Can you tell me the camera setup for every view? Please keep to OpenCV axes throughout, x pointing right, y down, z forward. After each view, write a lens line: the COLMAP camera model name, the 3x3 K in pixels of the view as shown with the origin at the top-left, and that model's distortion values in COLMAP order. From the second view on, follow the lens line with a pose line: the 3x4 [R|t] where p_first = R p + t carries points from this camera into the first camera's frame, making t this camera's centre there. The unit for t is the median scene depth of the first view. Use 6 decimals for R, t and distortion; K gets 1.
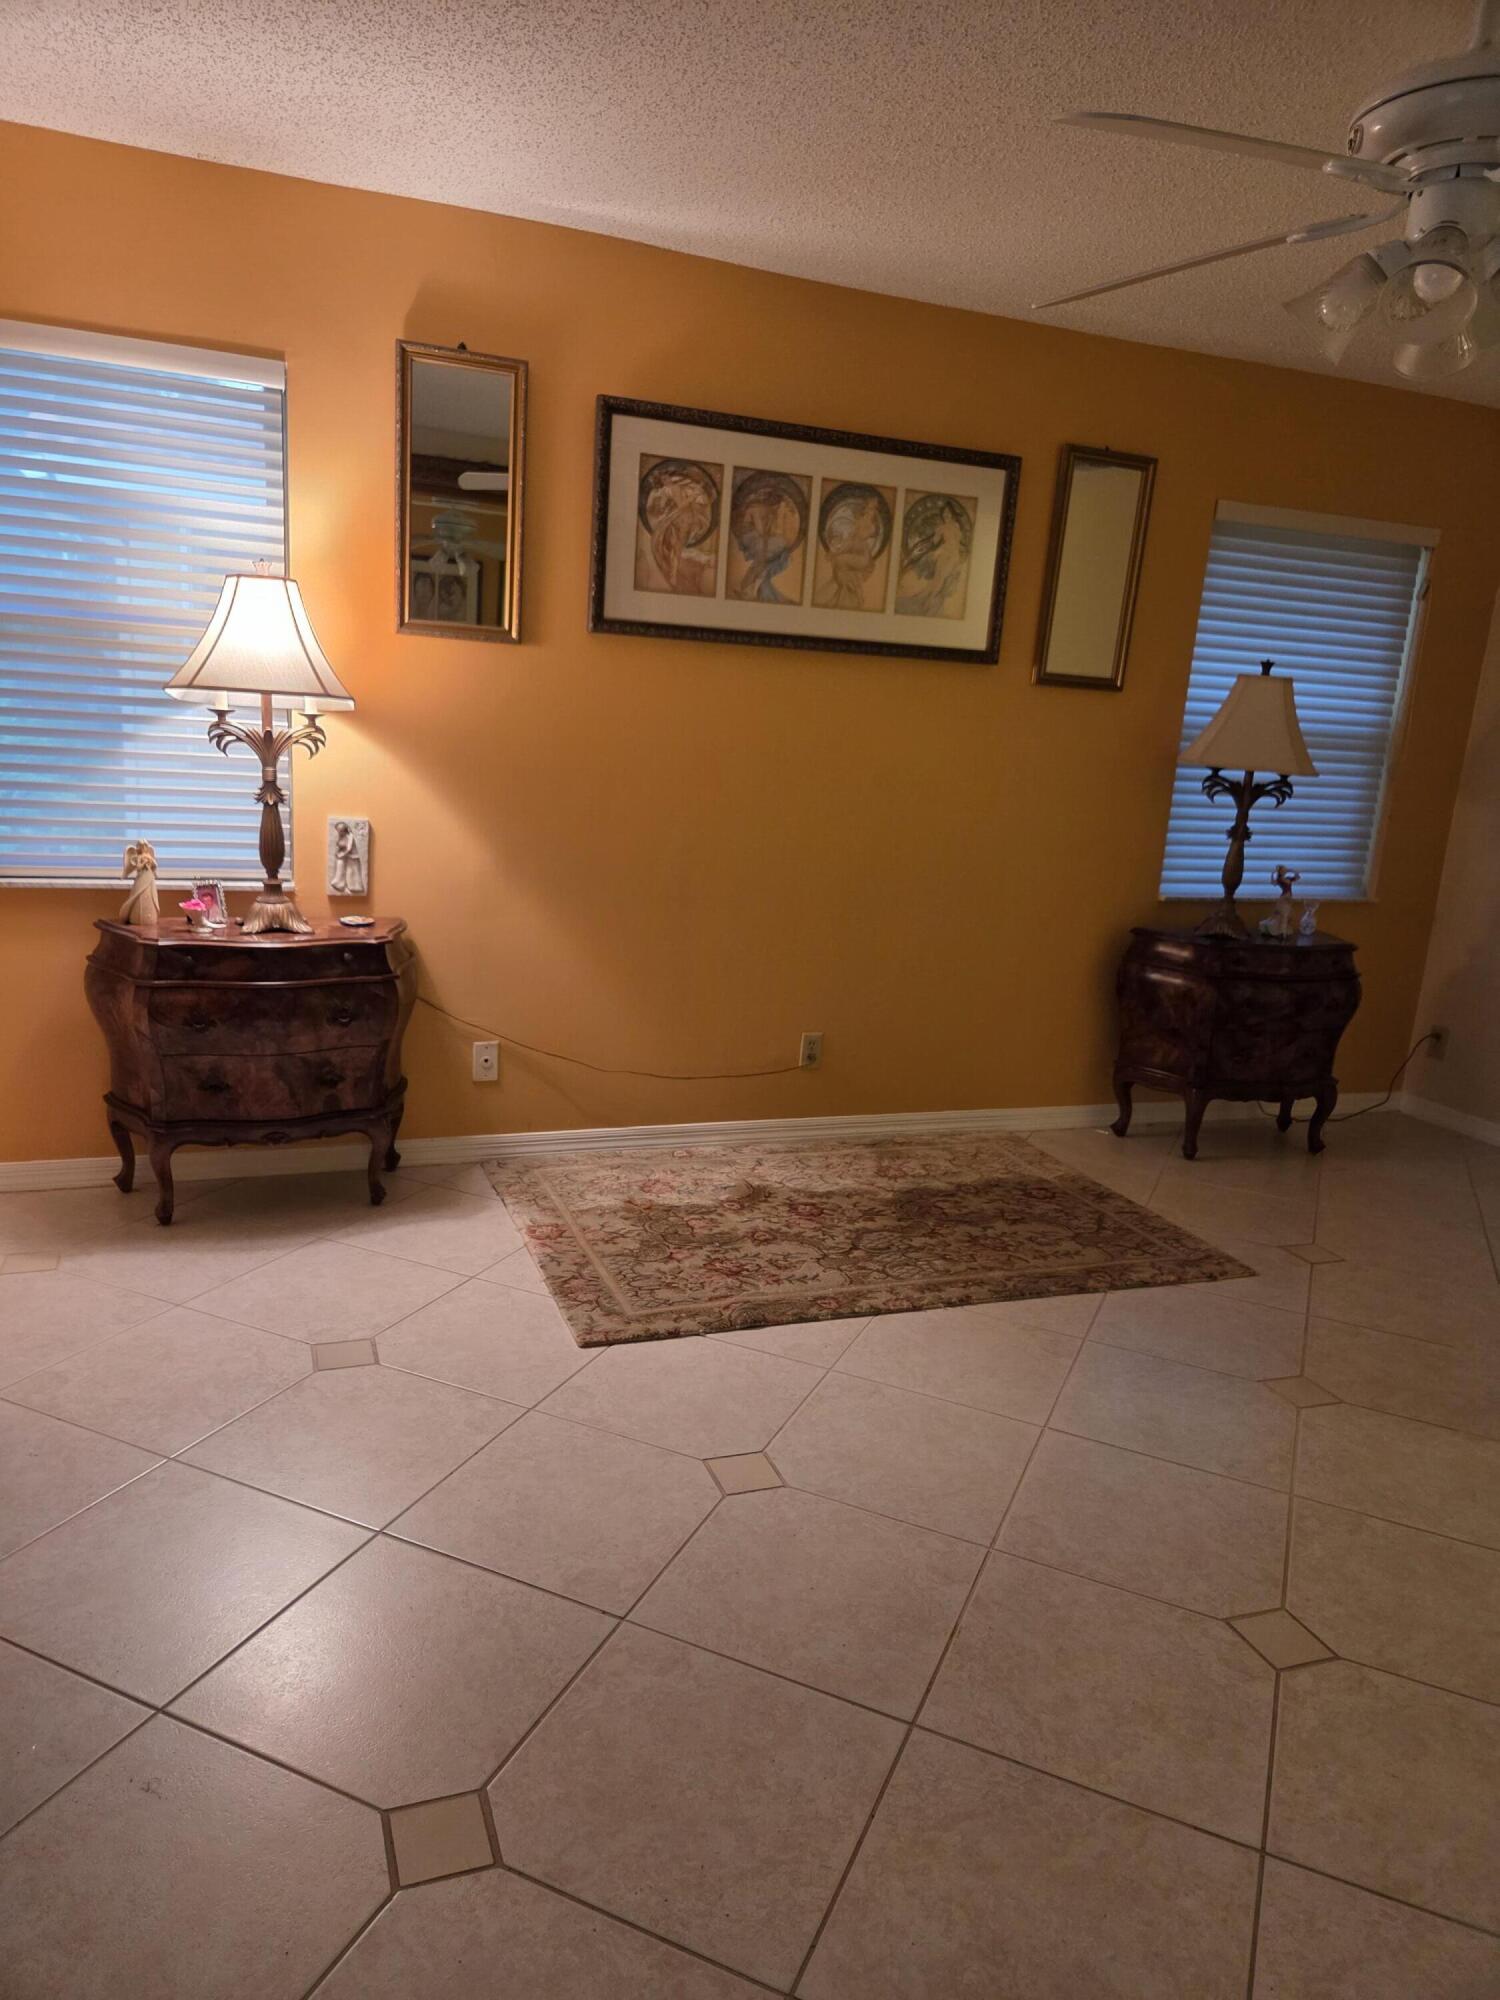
lens RADIAL K [[1348.1, 0, 717.9], [0, 1348.1, 1026.3], [0, 0, 1]] dist [0.063819, -0.062496]
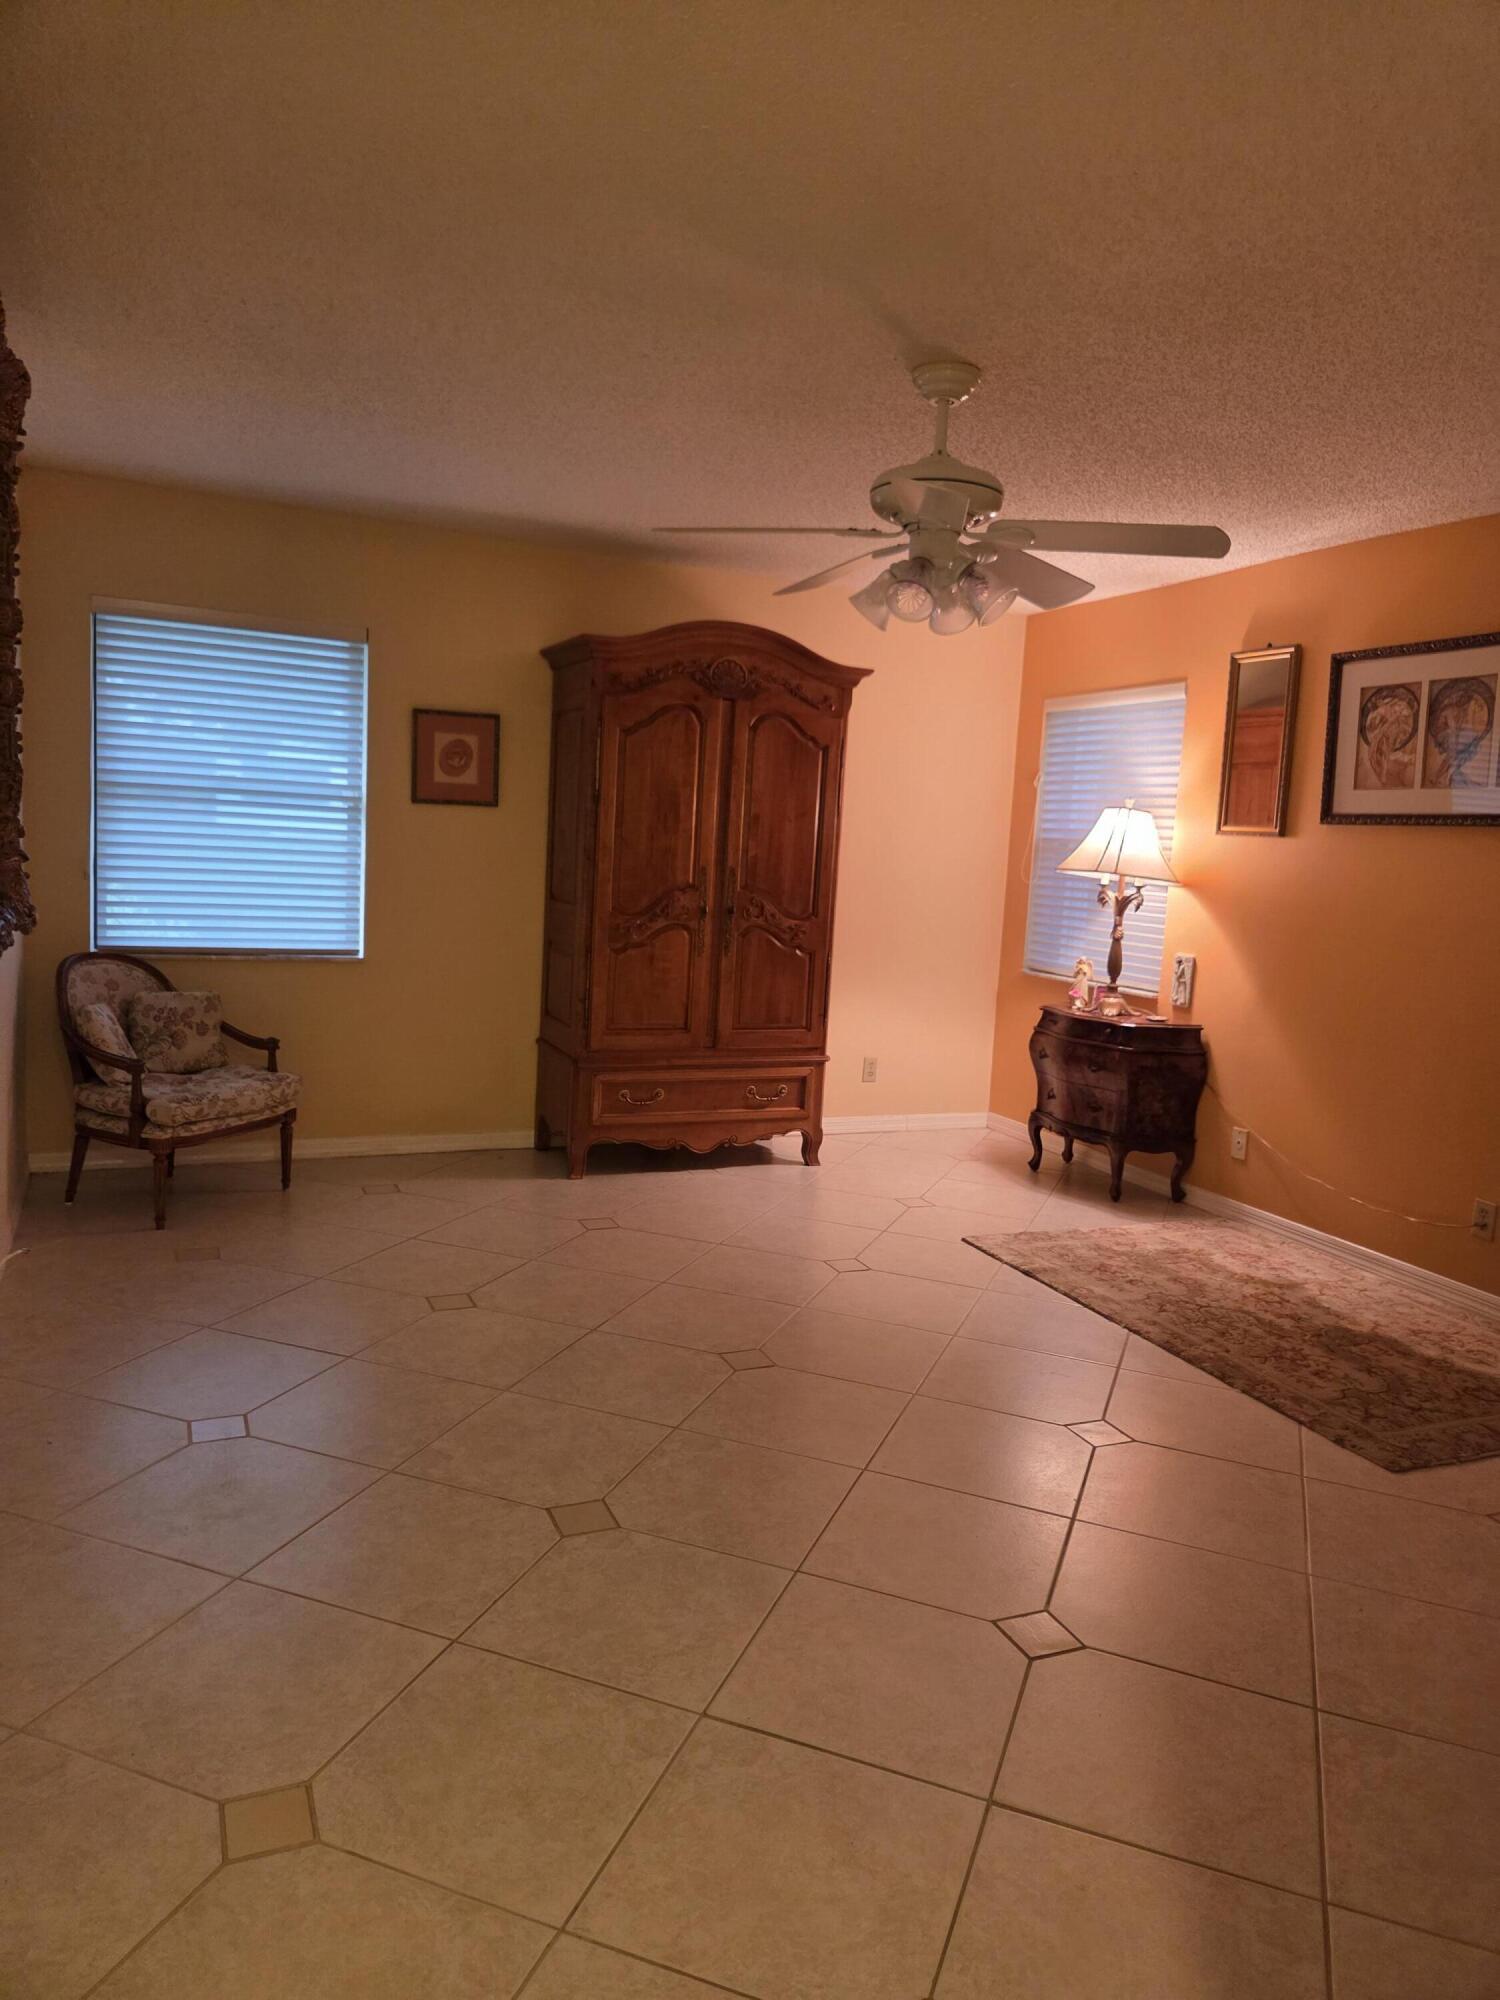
lens RADIAL K [[1337.3, 0, 756.9], [0, 1337.3, 978.1], [0, 0, 1]] dist [0.065528, -0.060986]
pose [[0.065234, 0.041248, -0.997017, 1.155979], [-0.280482, 0.959622, 0.021349, -0.026003], [0.957640, 0.278253, 0.074170, 0.425310]]
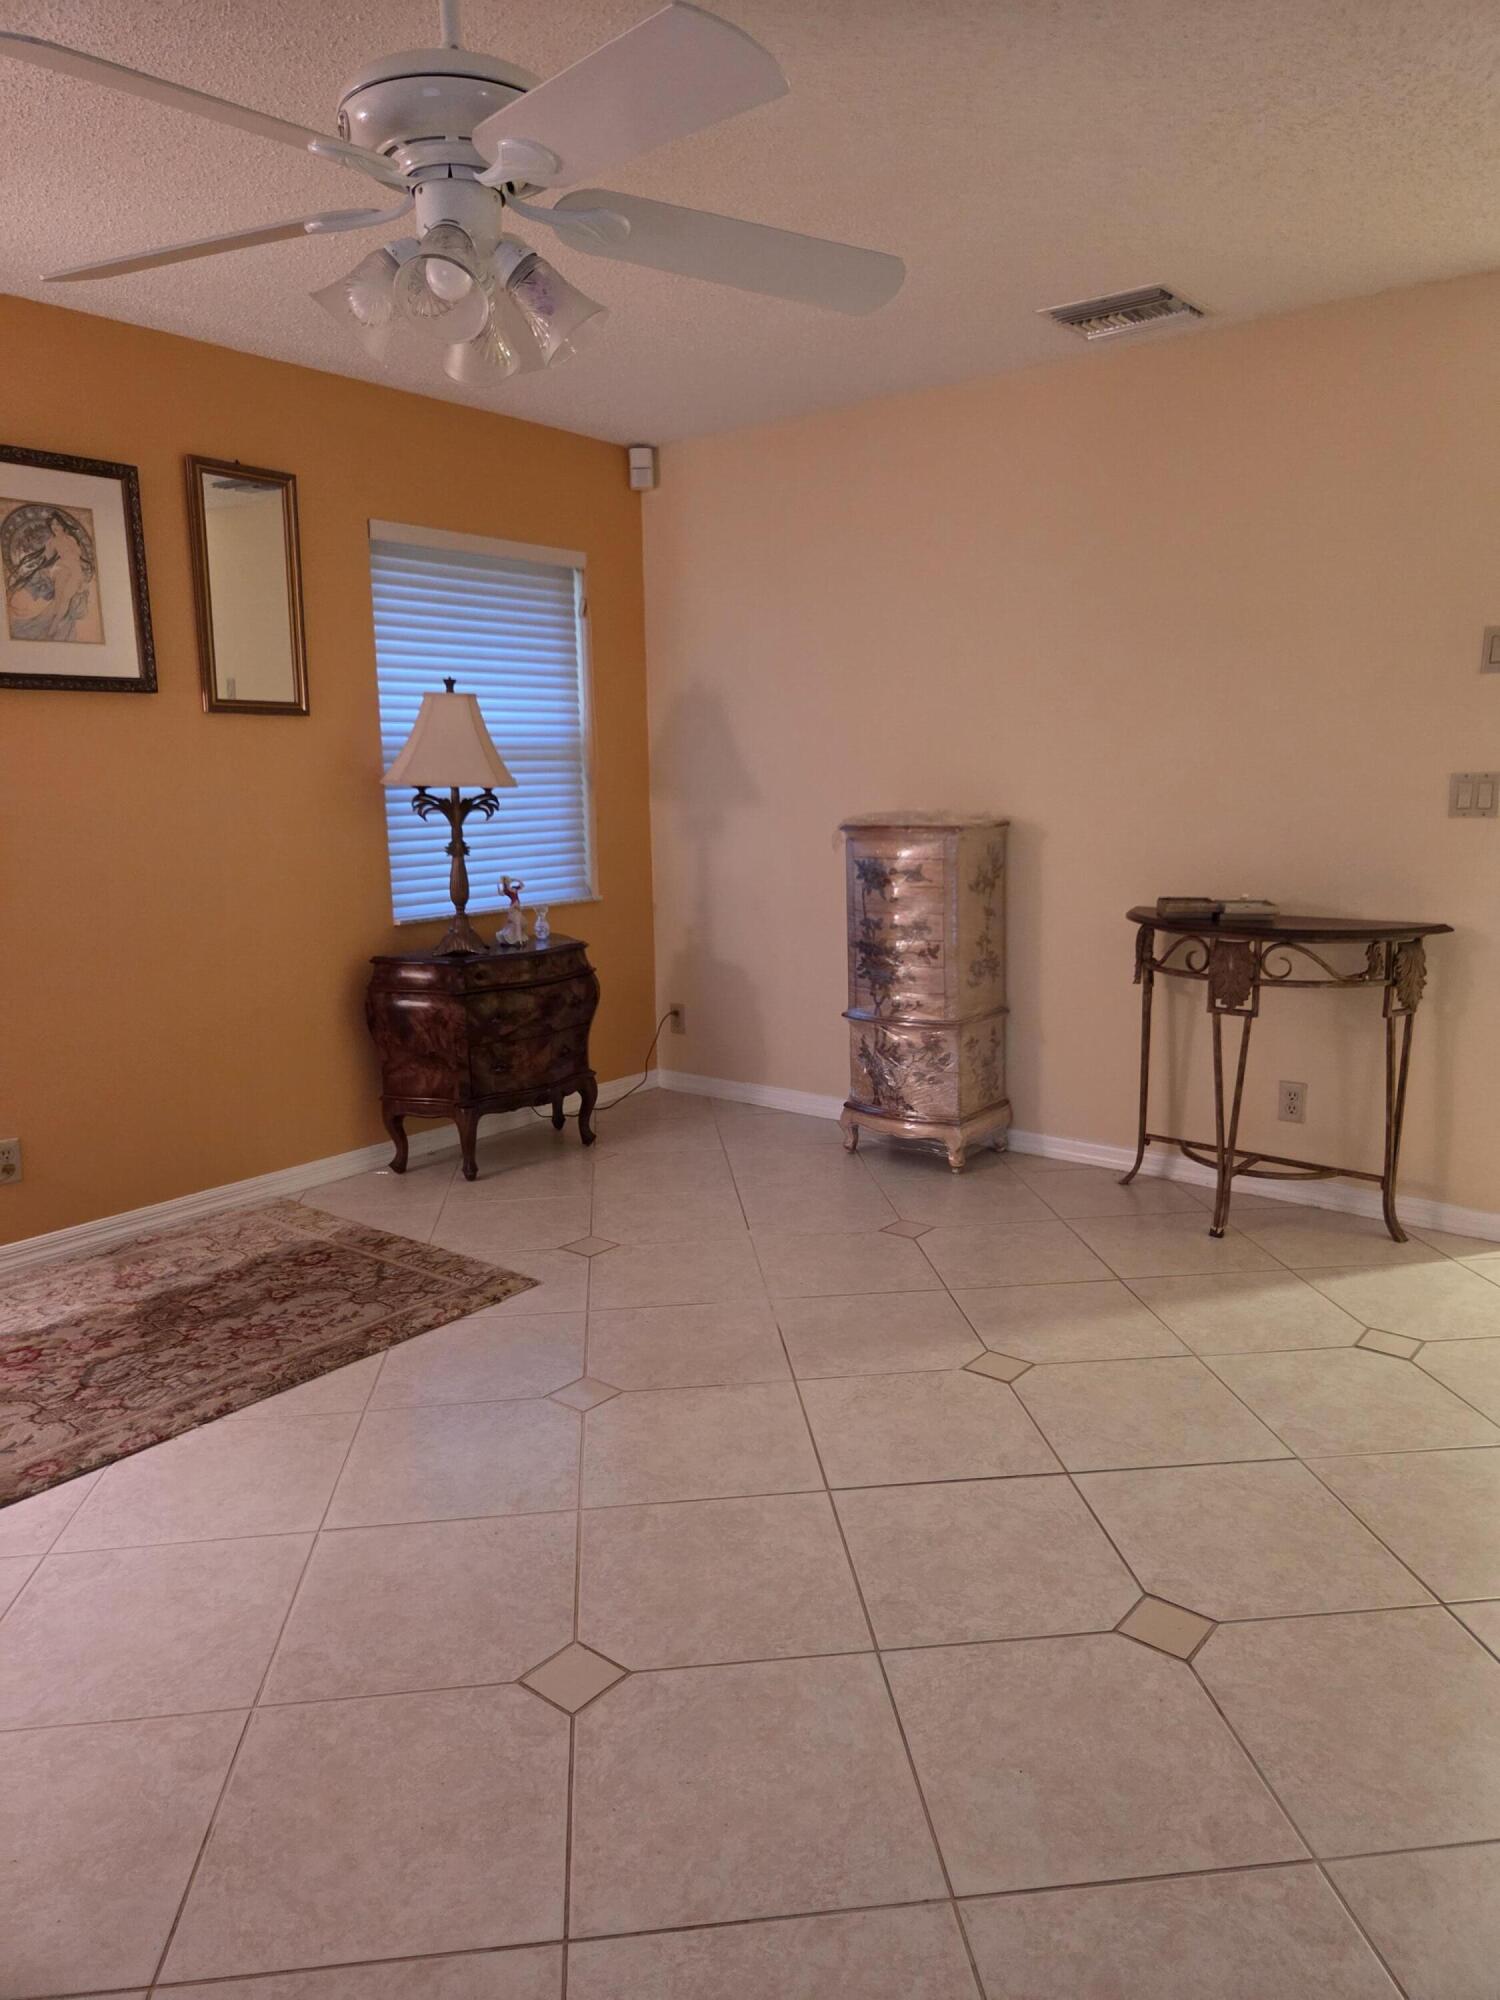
lens RADIAL K [[1355.7, 0, 750.0], [0, 1355.7, 1000.0], [0, 0, 1]] dist [0.096309, -0.100375]
pose [[0.856864, -0.166934, 0.487768, 0.072004], [0.187494, 0.982242, 0.006791, 0.000849], [-0.480240, 0.085634, 0.872947, 0.035781]]
